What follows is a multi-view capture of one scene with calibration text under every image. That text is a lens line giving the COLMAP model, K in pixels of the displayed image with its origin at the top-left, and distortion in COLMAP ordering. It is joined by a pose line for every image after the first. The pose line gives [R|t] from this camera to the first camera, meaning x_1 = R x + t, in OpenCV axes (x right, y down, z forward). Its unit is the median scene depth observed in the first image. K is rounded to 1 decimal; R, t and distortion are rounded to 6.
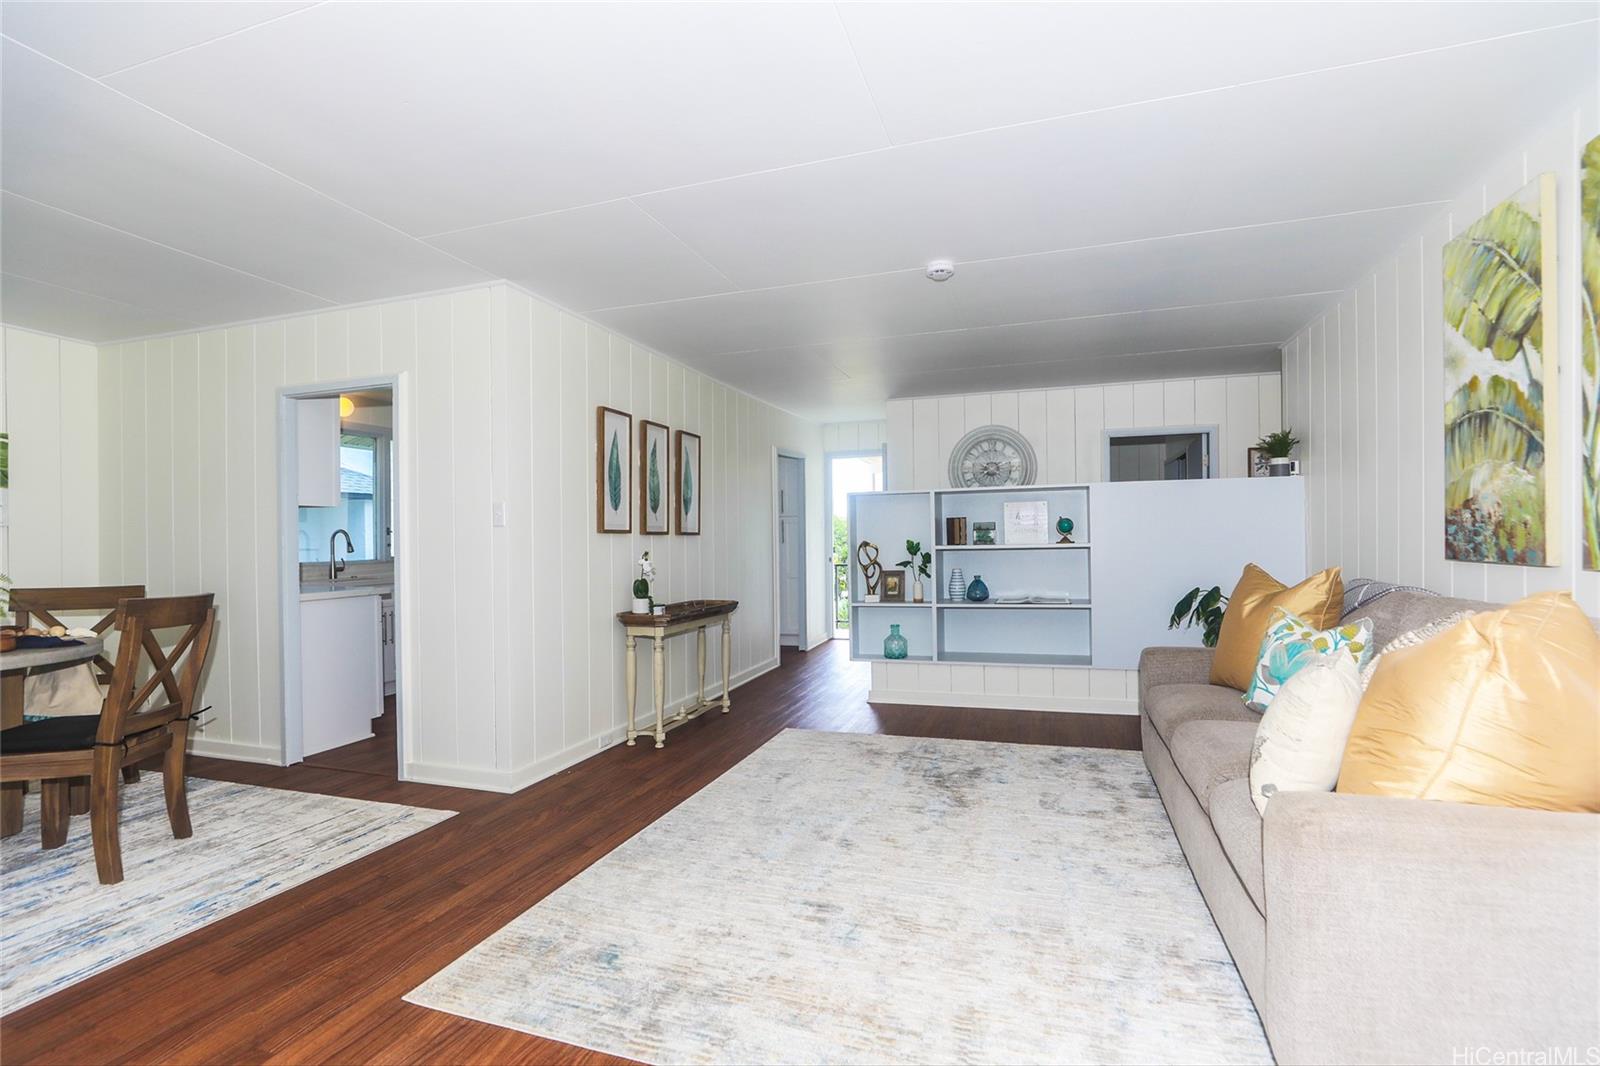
lens RADIAL K [[737.0, 0, 796.8], [0, 737.0, 539.7], [0, 0, 1]] dist [-0.024197, 0.012299]
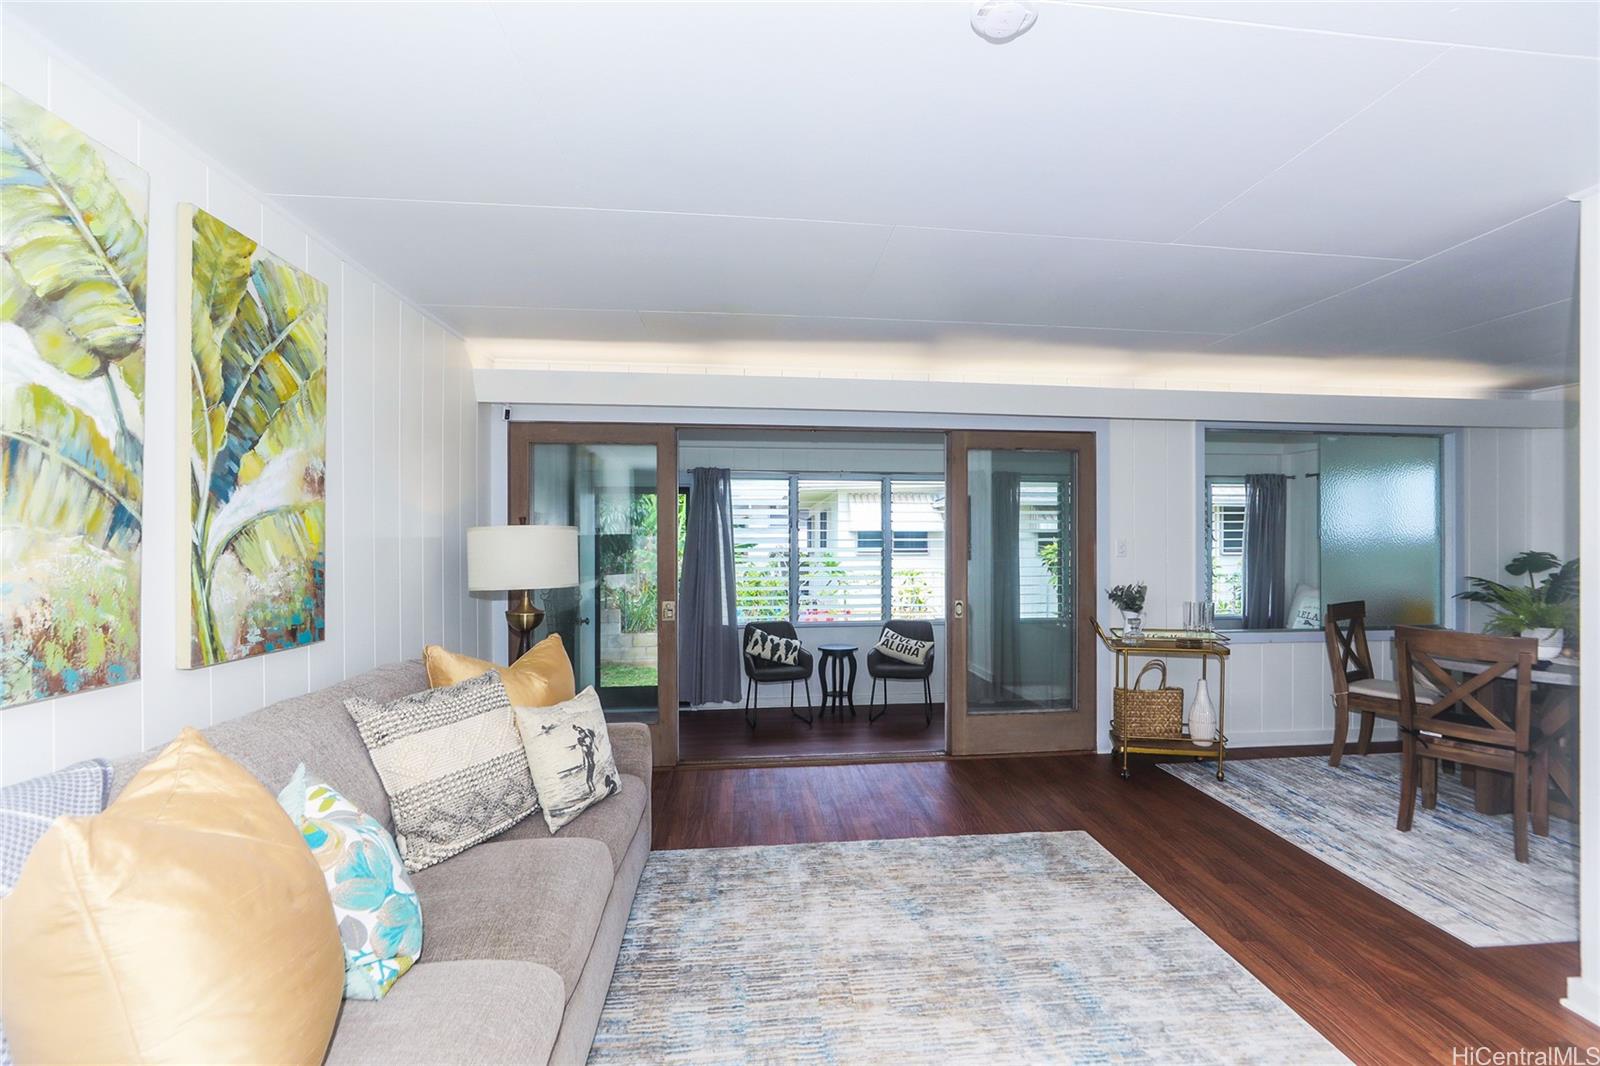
lens RADIAL K [[737.0, 0, 835.9], [0, 737.0, 552.1], [0, 0, 1]] dist [-0.024197, 0.012299]
pose [[-0.895477, 0.017614, -0.444760, 0.369014], [0.012331, 0.999815, 0.014769, -0.051569], [0.444938, 0.007741, -0.895528, 1.043944]]
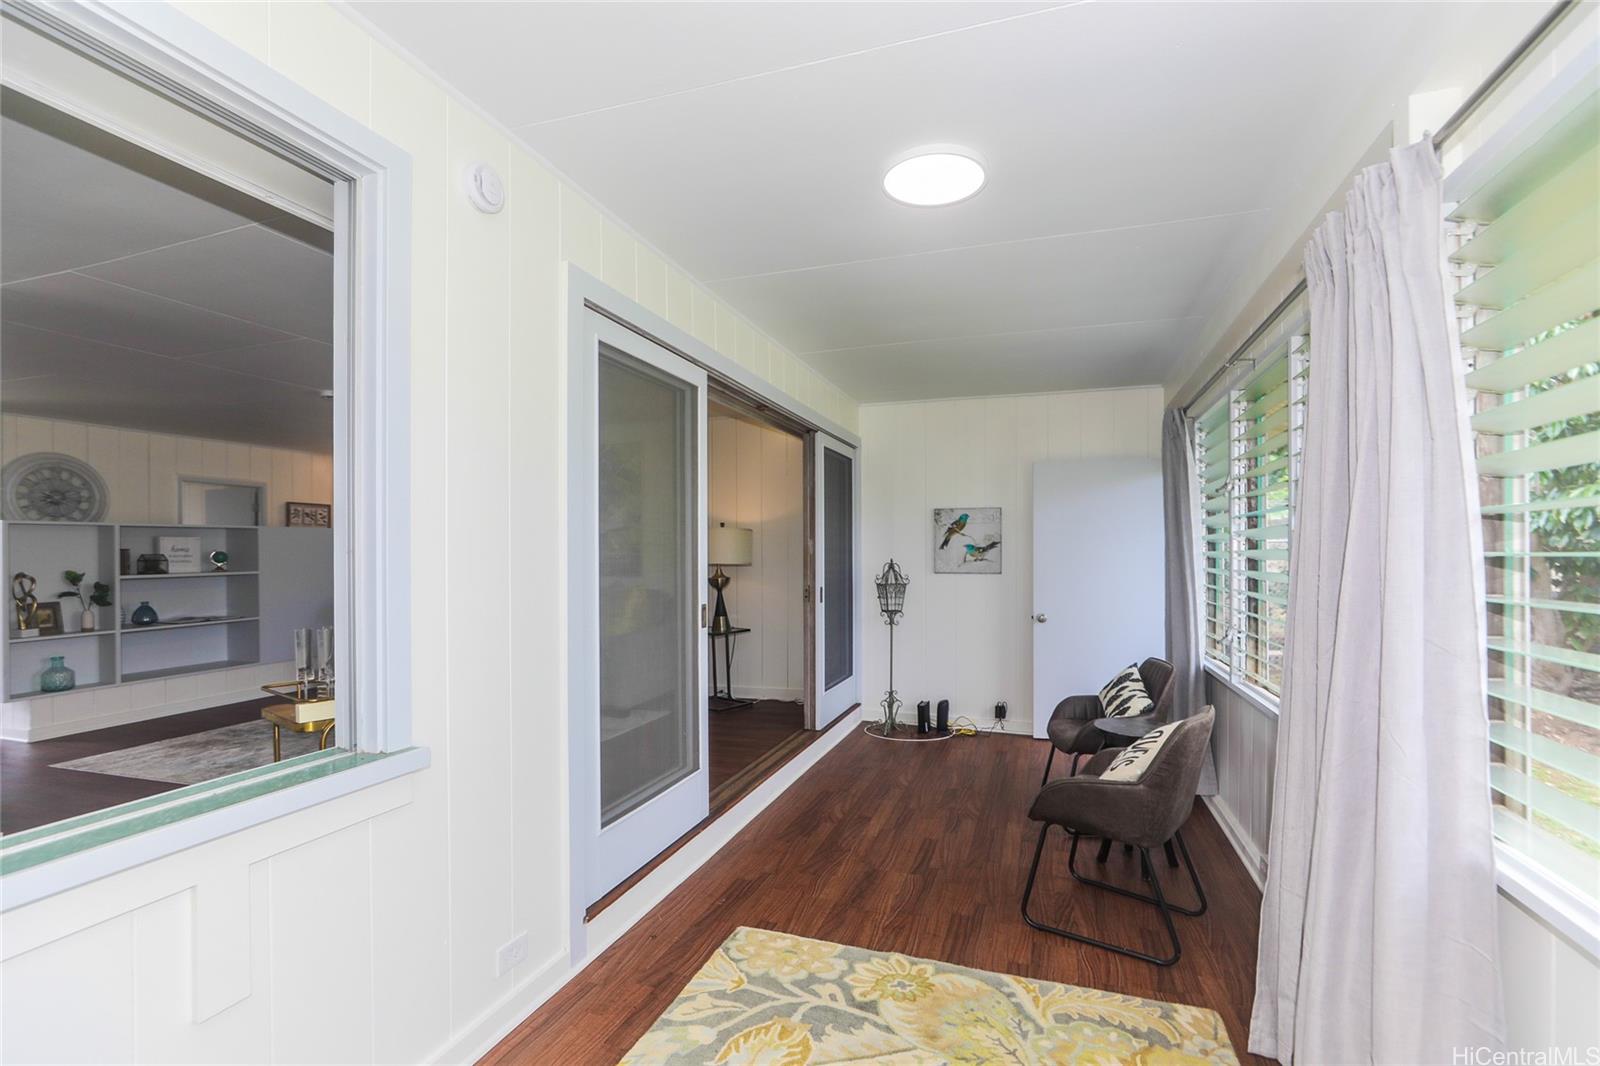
lens RADIAL K [[737.0, 0, 797.7], [0, 737.0, 546.0], [0, 0, 1]] dist [-0.024197, 0.012299]
pose [[-0.001804, 0.024793, 0.999691, -1.079319], [0.007662, 0.999664, -0.024779, -0.000697], [-0.999969, 0.007615, -0.001993, 0.021334]]
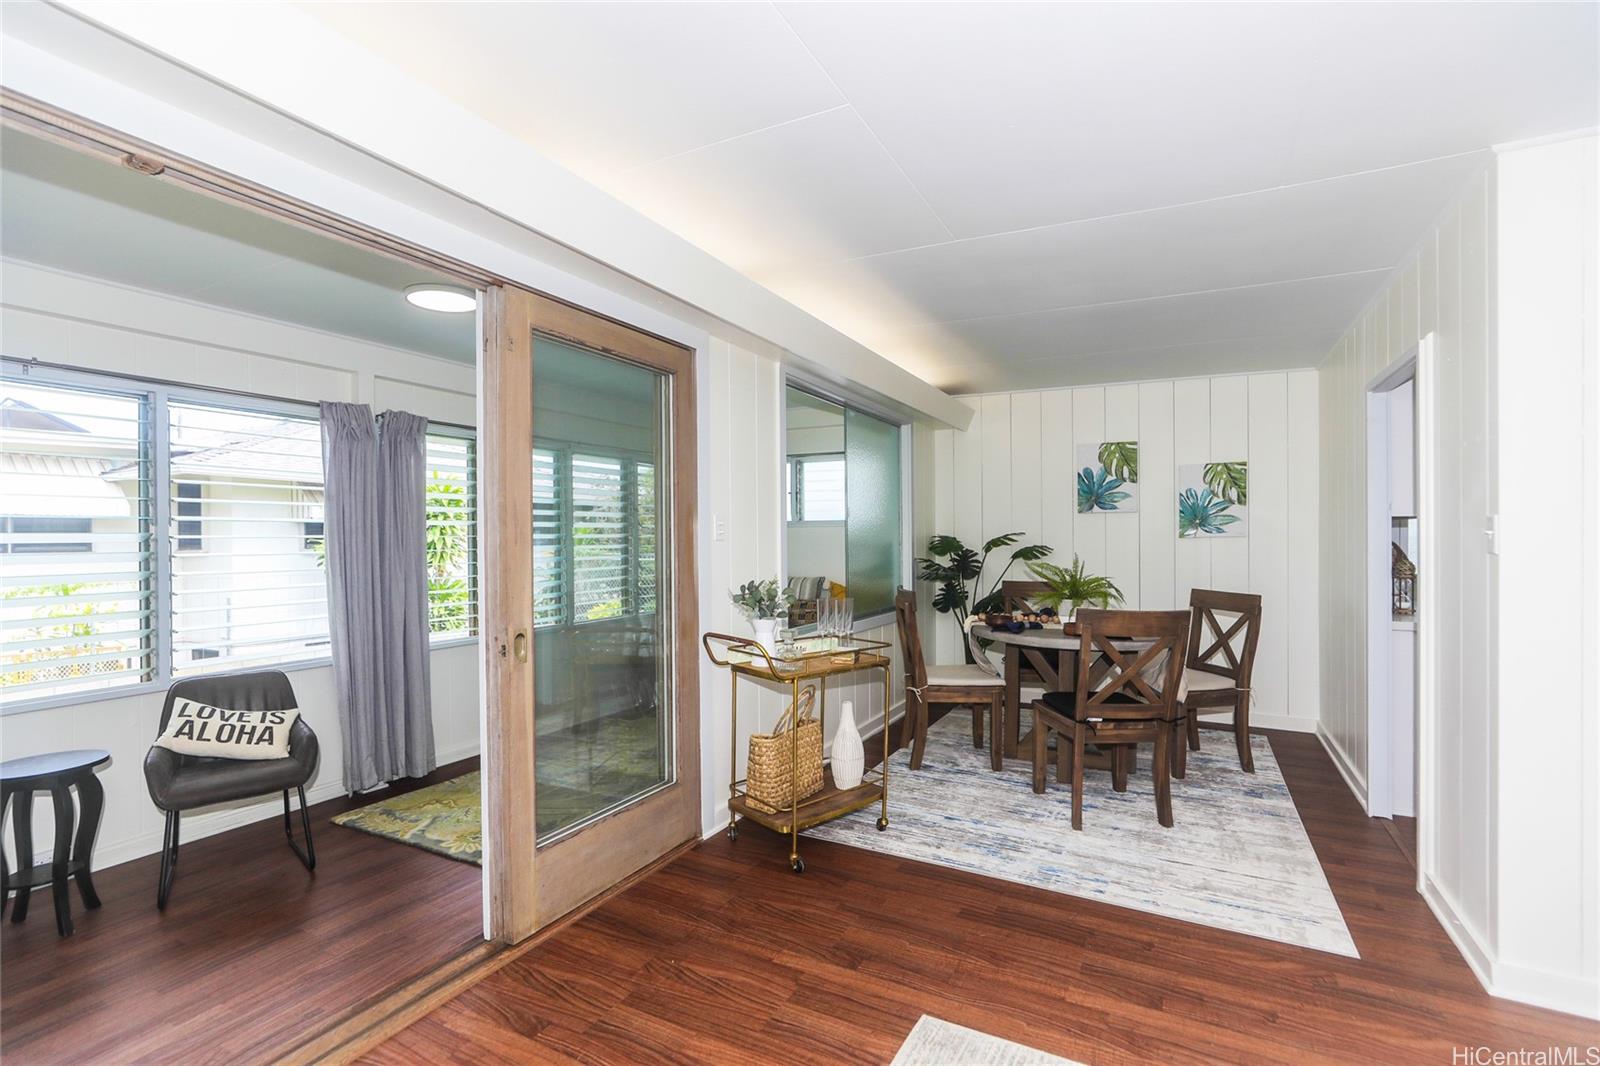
lens RADIAL K [[737.0, 0, 825.5], [0, 737.0, 546.8], [0, 0, 1]] dist [-0.024197, 0.012299]
pose [[-0.133810, 0.026351, -0.990657, 0.225691], [0.006038, 0.999650, 0.025774, -0.034918], [0.990989, -0.002533, -0.133922, 0.439849]]
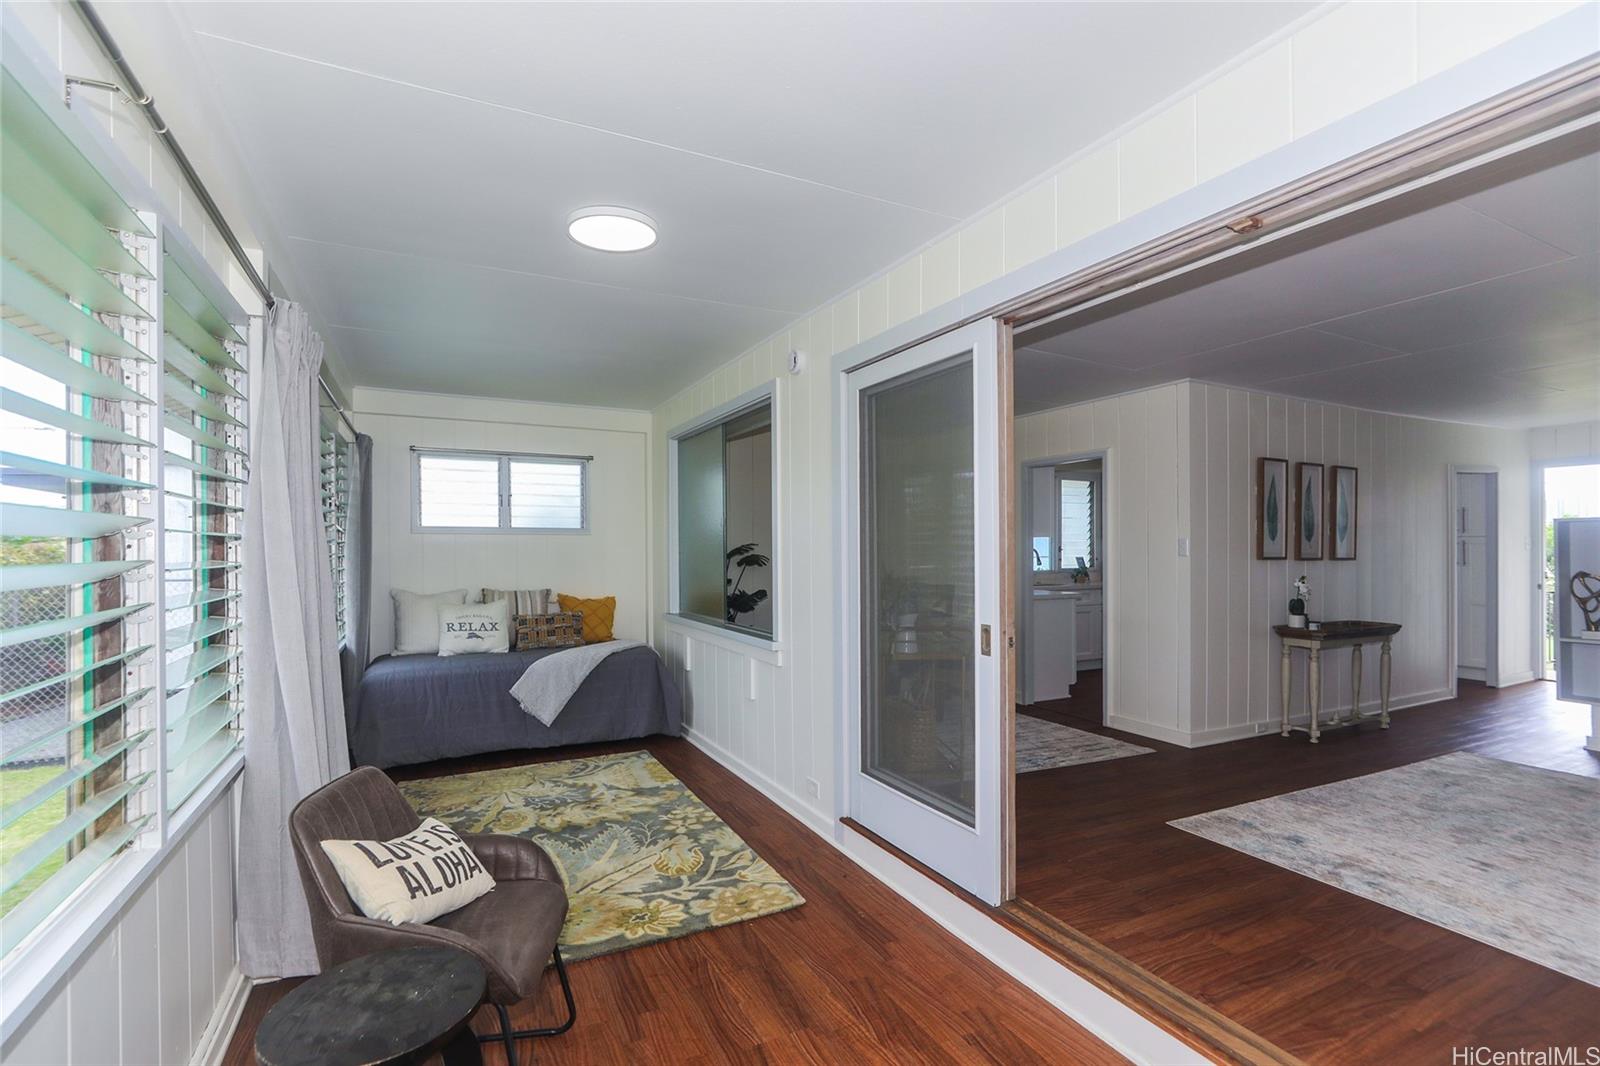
lens RADIAL K [[737.0, 0, 786.8], [0, 737.0, 540.4], [0, 0, 1]] dist [-0.024197, 0.012299]
pose [[0.713466, 0.008588, -0.700637, 0.027675], [-0.012677, 0.999919, -0.000653, -0.030603], [0.700575, 0.009348, 0.713517, -0.437918]]
